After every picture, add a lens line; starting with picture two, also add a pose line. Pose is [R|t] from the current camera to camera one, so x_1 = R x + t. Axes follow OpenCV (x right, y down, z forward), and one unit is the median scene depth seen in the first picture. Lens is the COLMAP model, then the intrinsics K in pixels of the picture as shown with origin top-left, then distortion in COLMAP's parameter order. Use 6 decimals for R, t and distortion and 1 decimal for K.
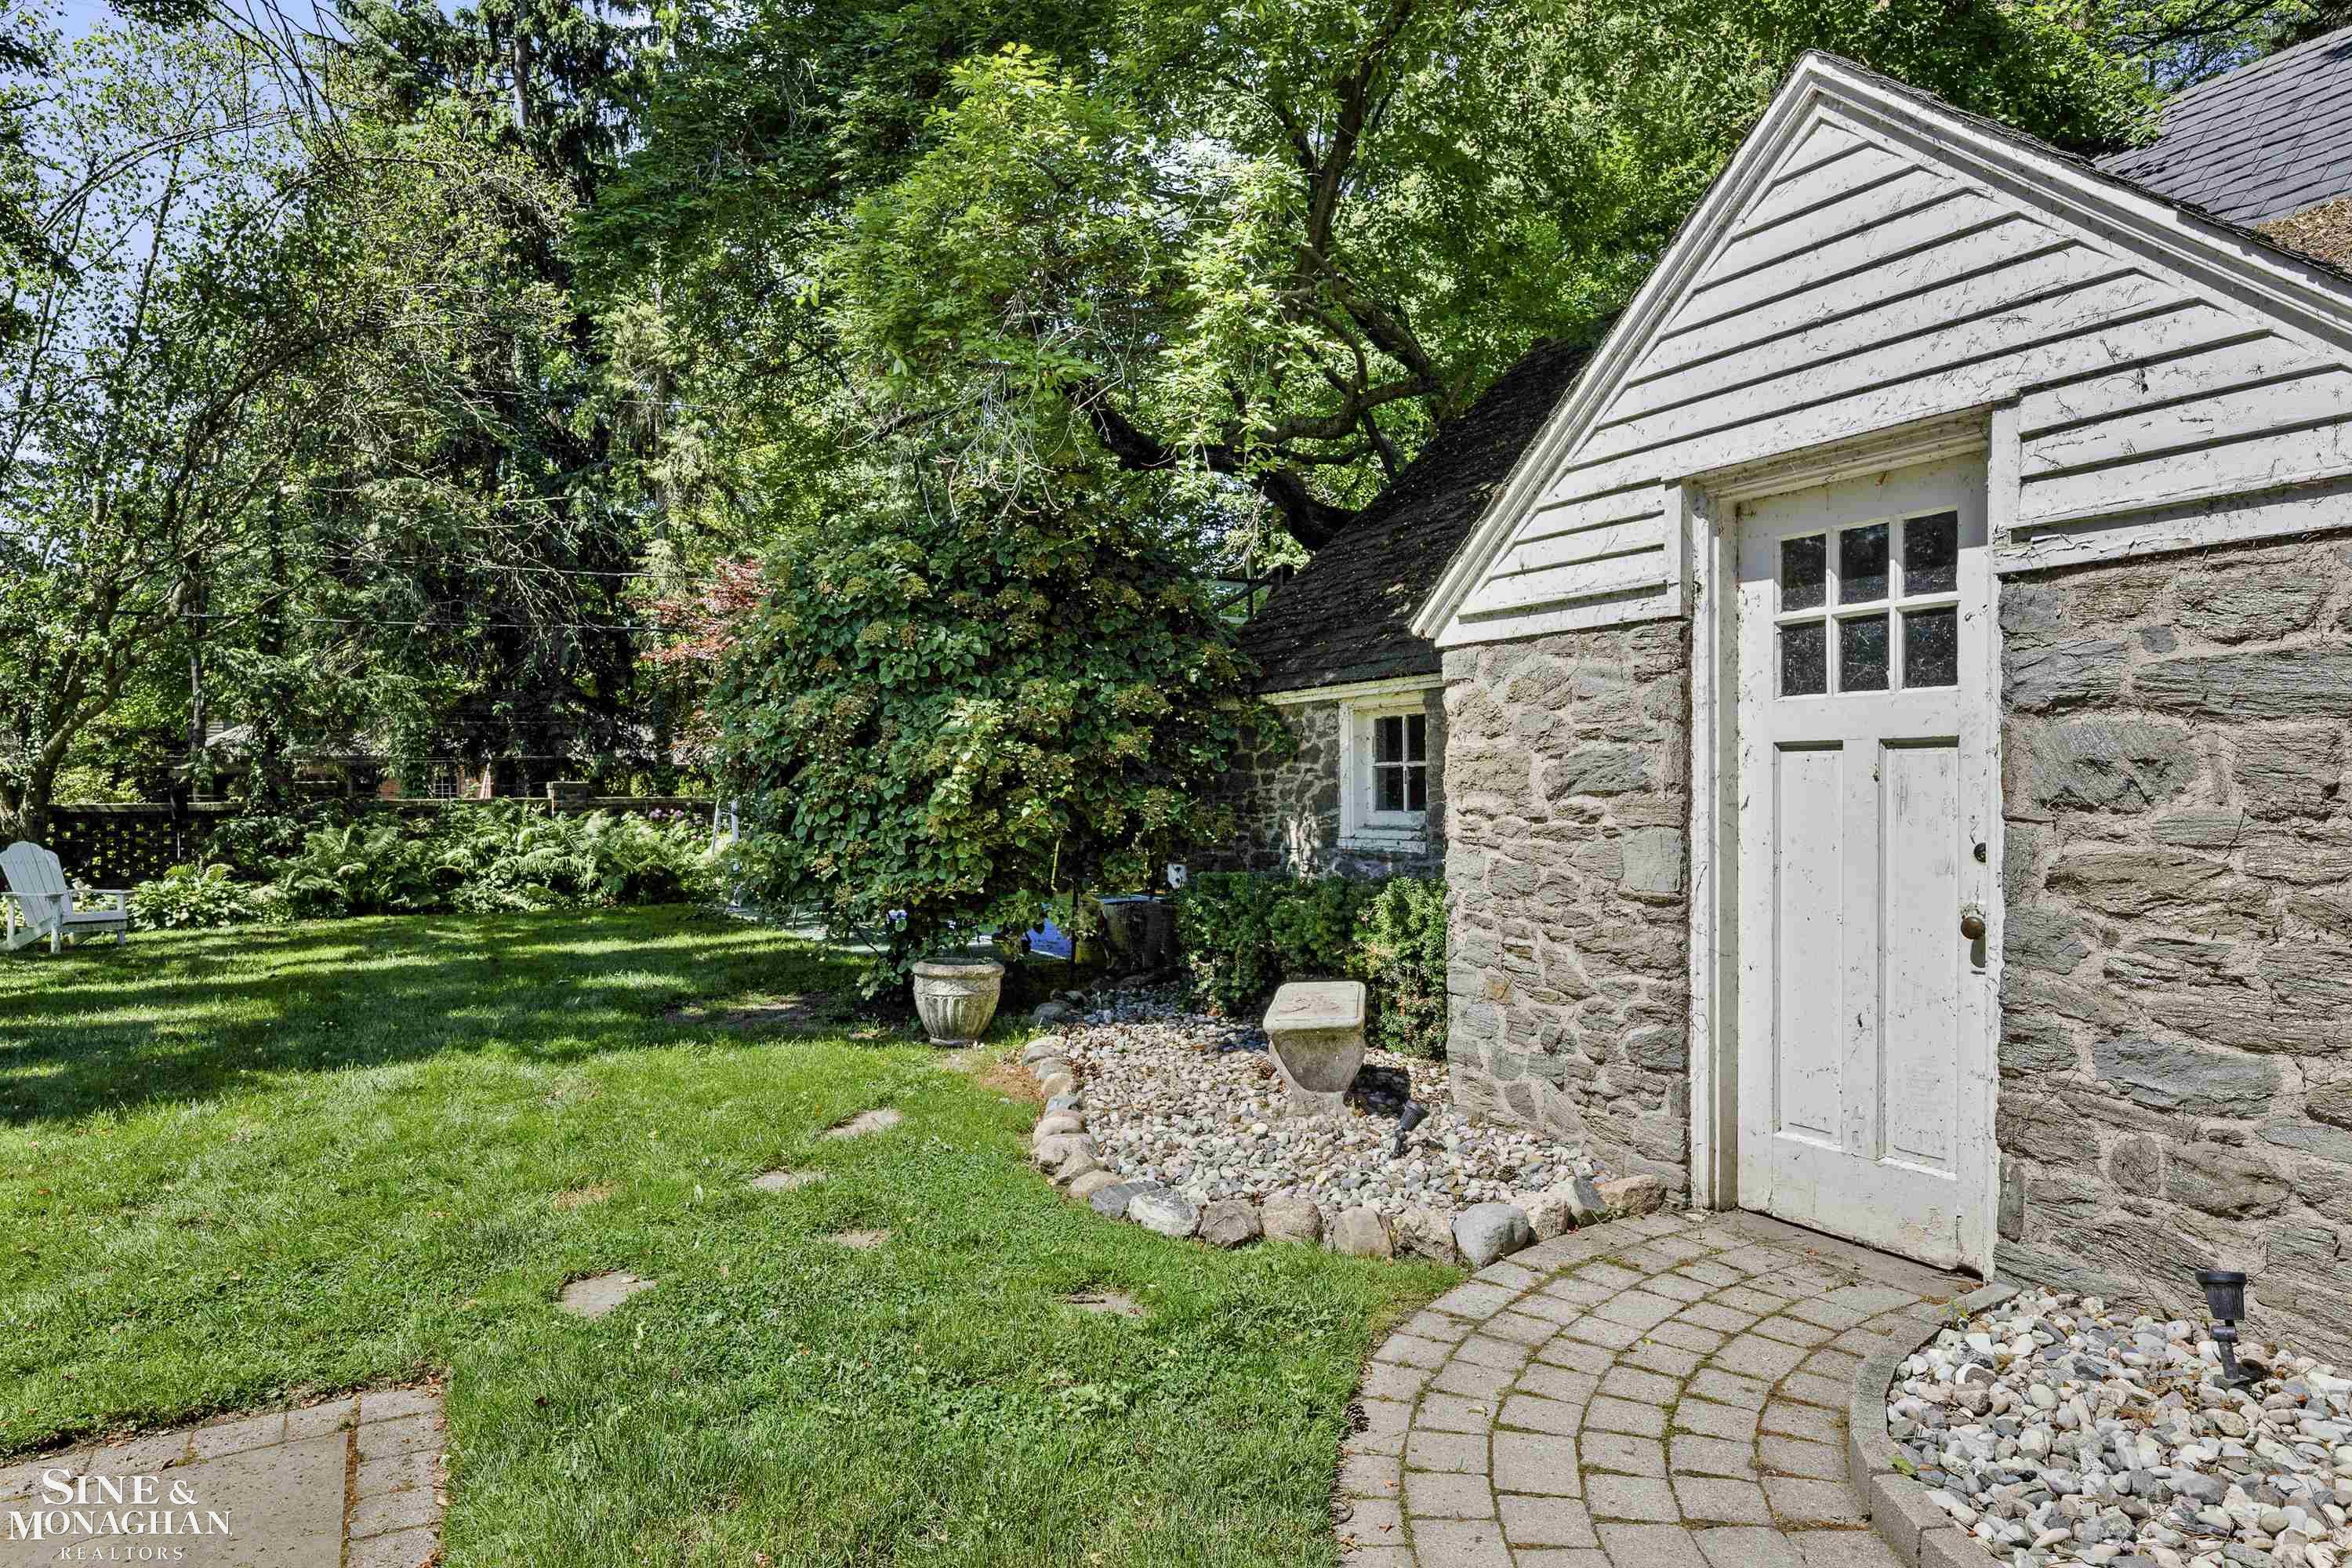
lens RADIAL K [[1340.7, 0, 1161.8], [0, 1340.7, 797.4], [0, 0, 1]] dist [-0.002218, 0.002954]
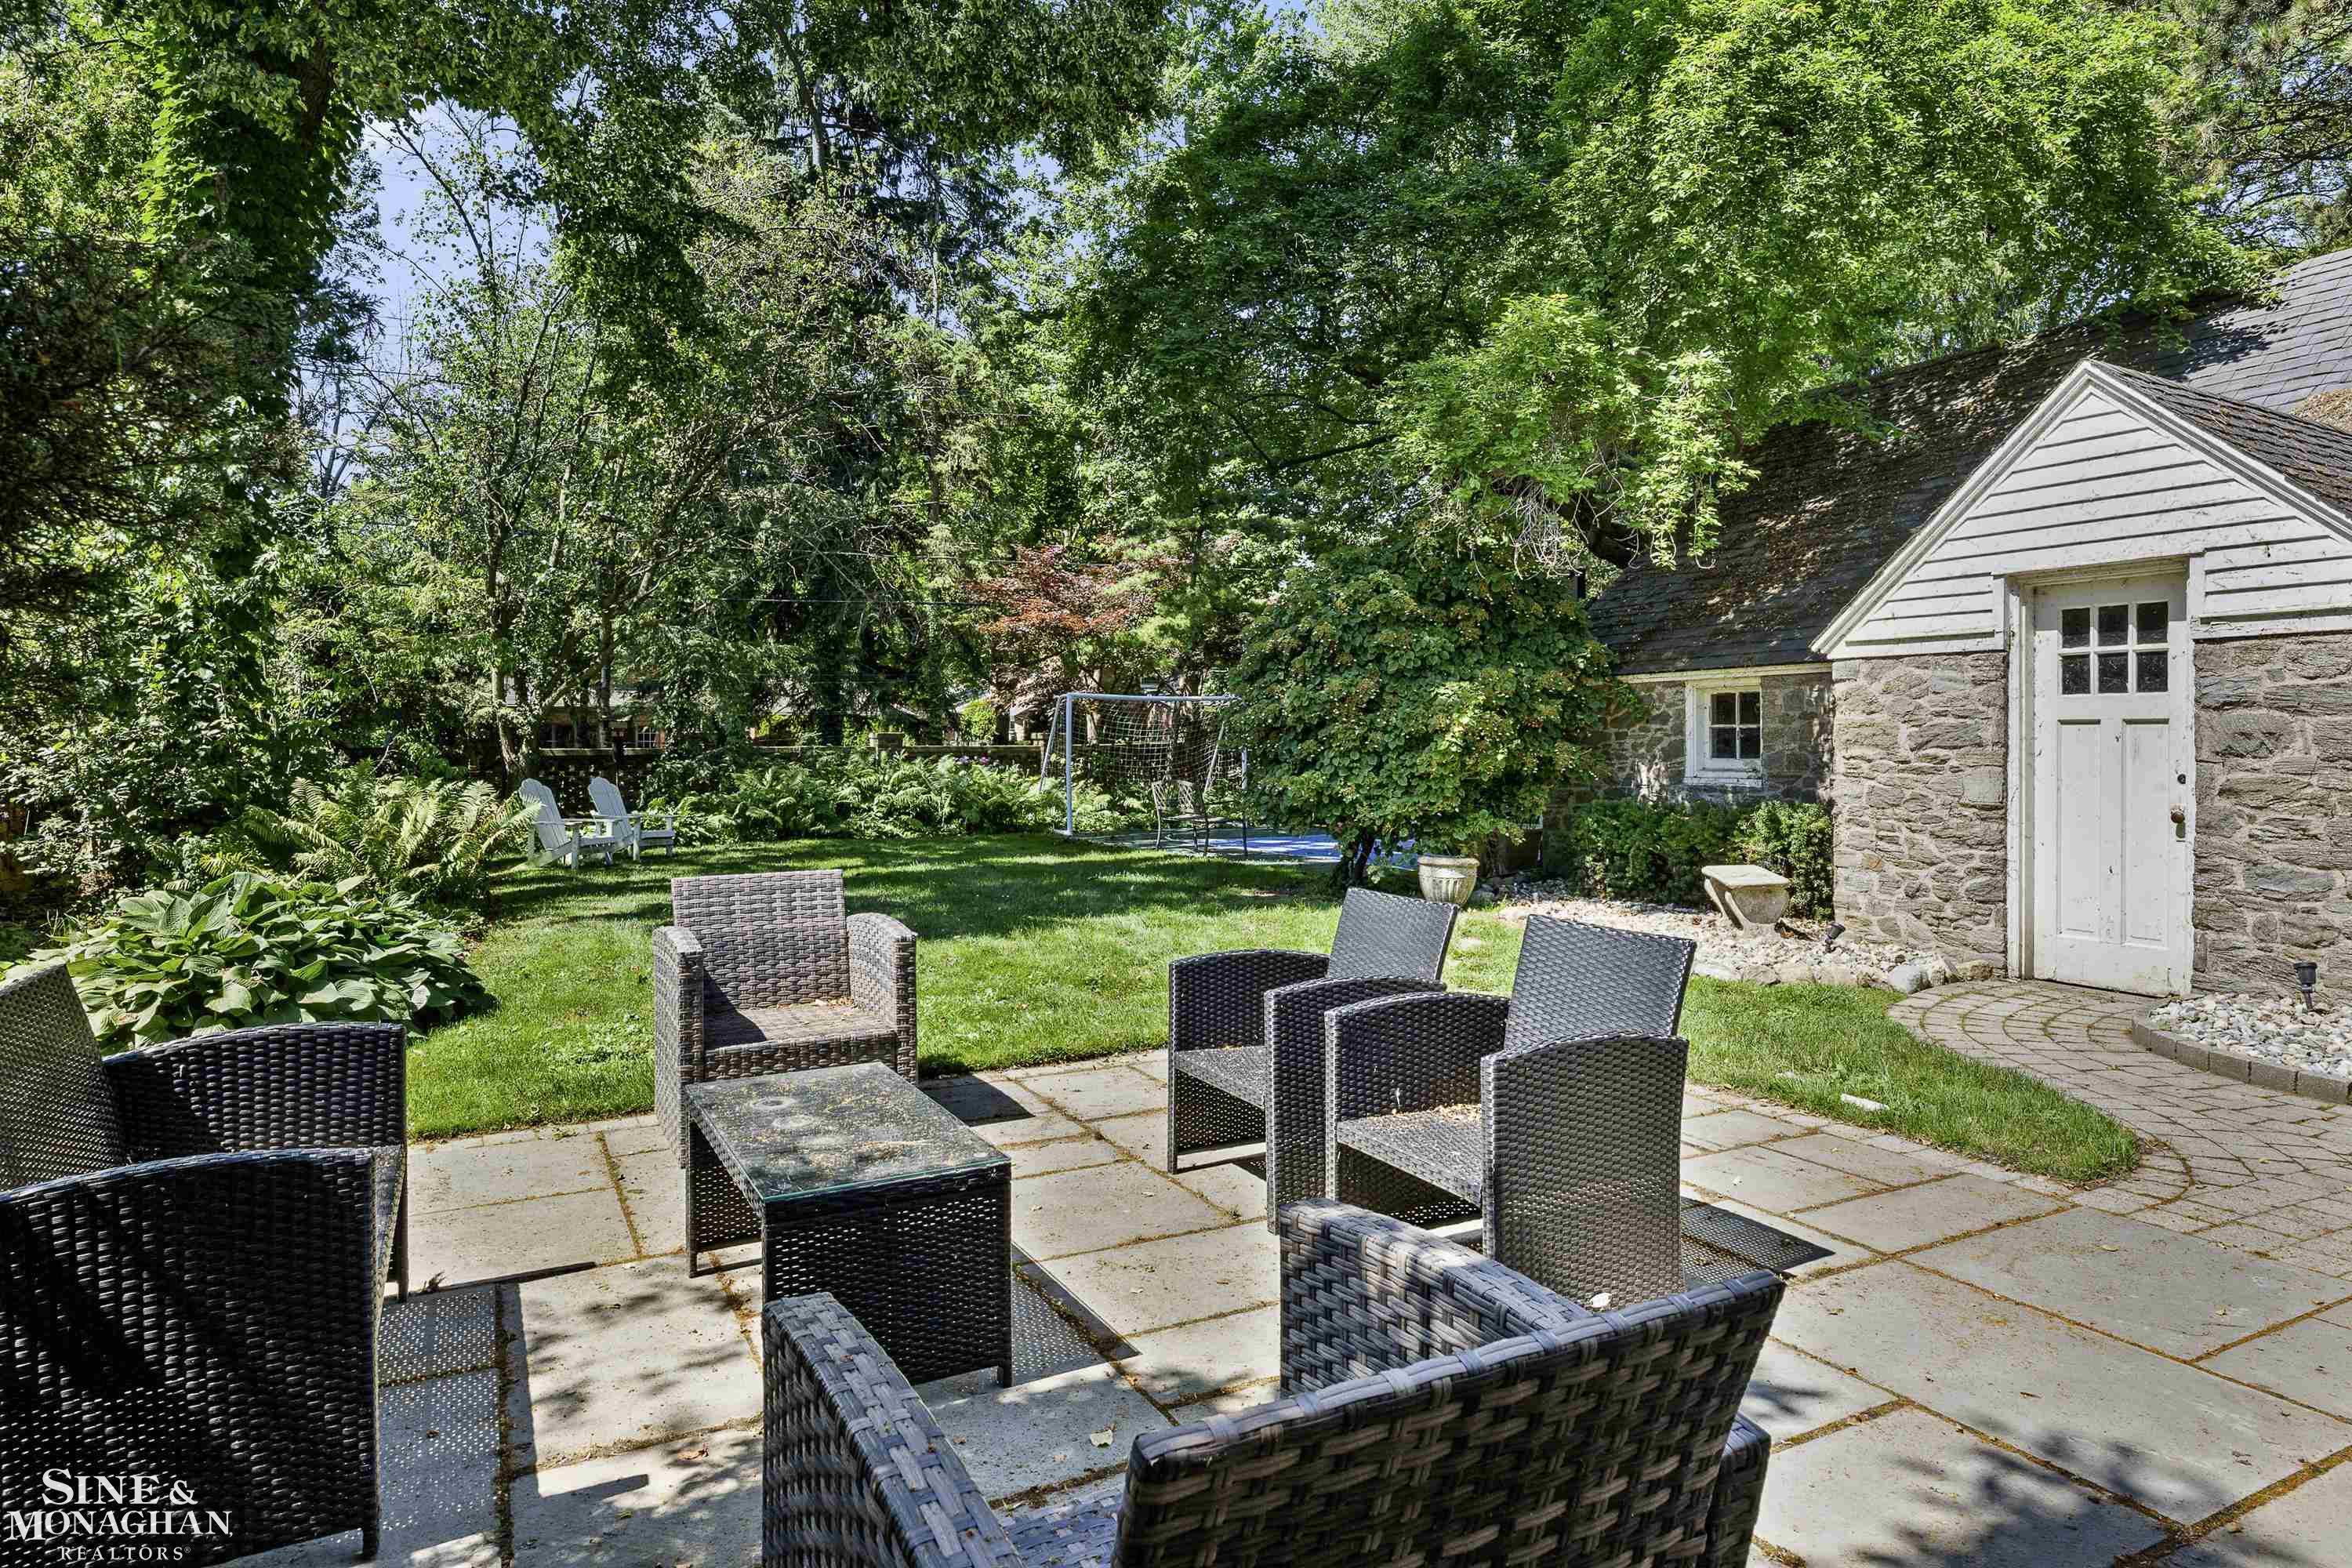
lens RADIAL K [[1340.7, 0, 1175.8], [0, 1340.7, 736.6], [0, 0, 1]] dist [-0.002218, 0.002954]
pose [[0.998476, 0.005470, -0.054921, -0.586184], [-0.005968, 0.999943, -0.008894, 0.004652], [0.054869, 0.009208, 0.998451, -0.809840]]
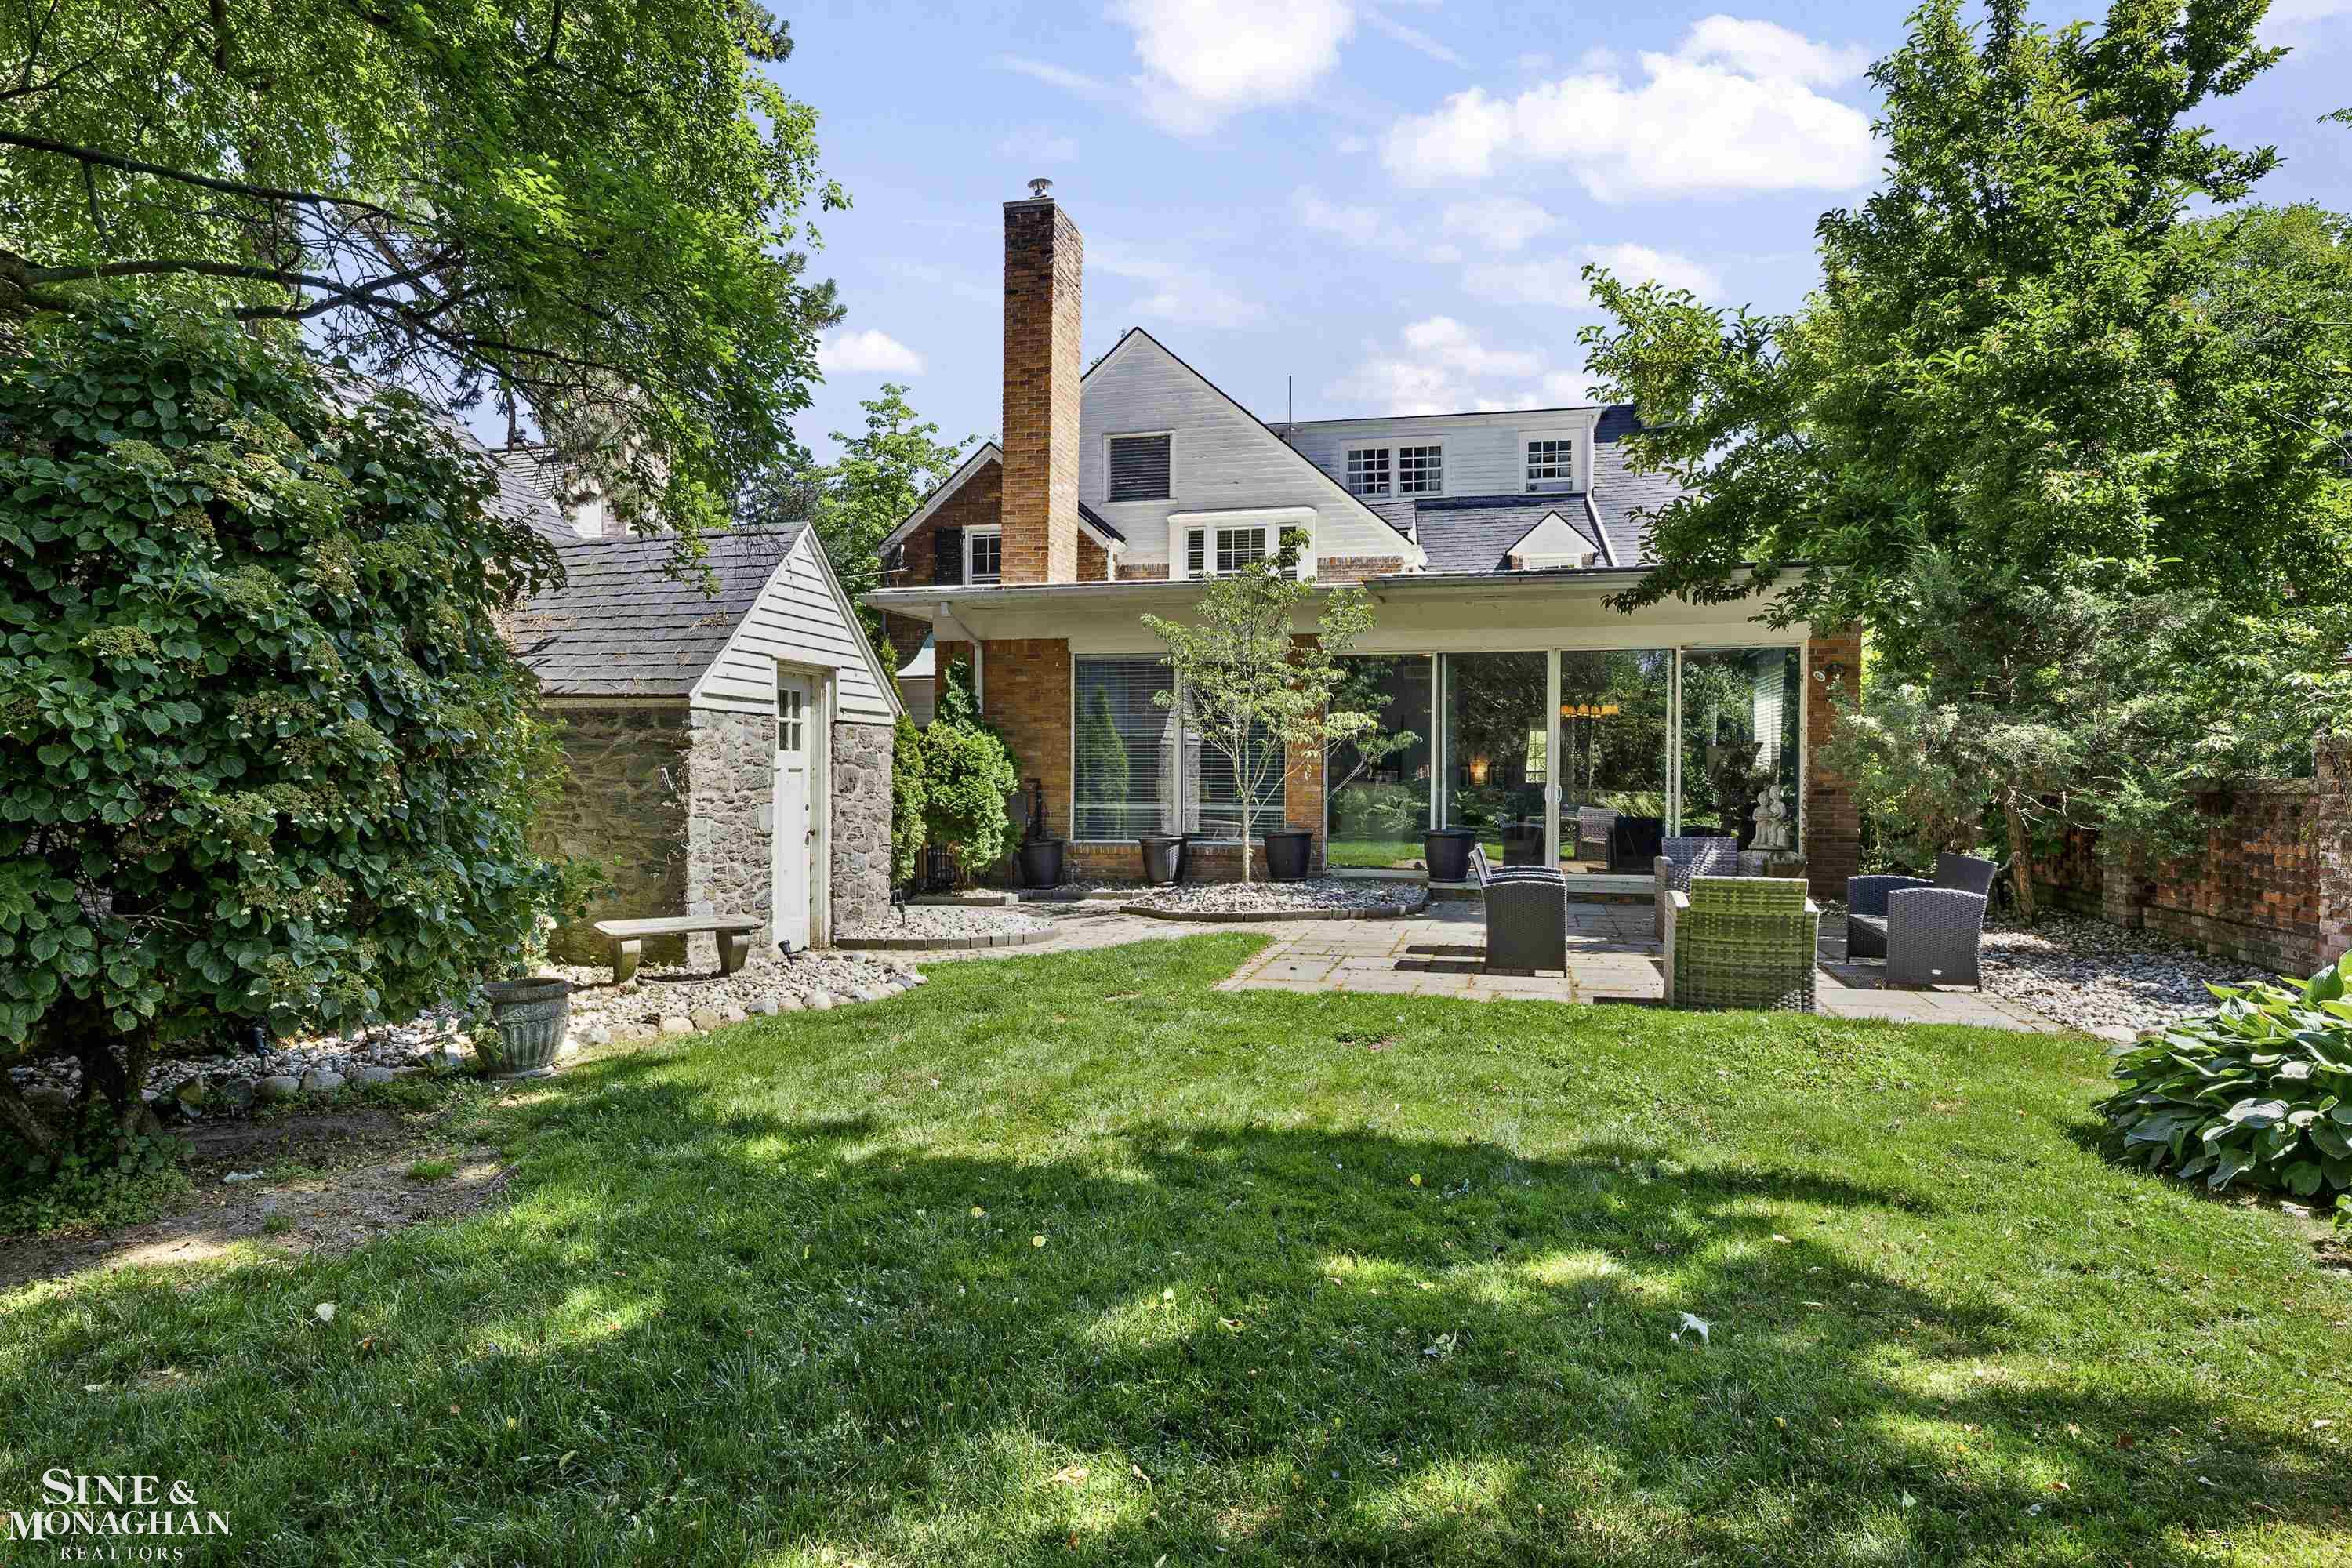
lens RADIAL K [[1340.7, 0, 1175.4], [0, 1340.7, 779.2], [0, 0, 1]] dist [-0.002218, 0.002954]
pose [[-0.732664, 0.002442, 0.680586, -1.656868], [0.010463, 0.999916, 0.007676, -0.027997], [-0.680510, 0.012745, -0.732628, 2.113993]]
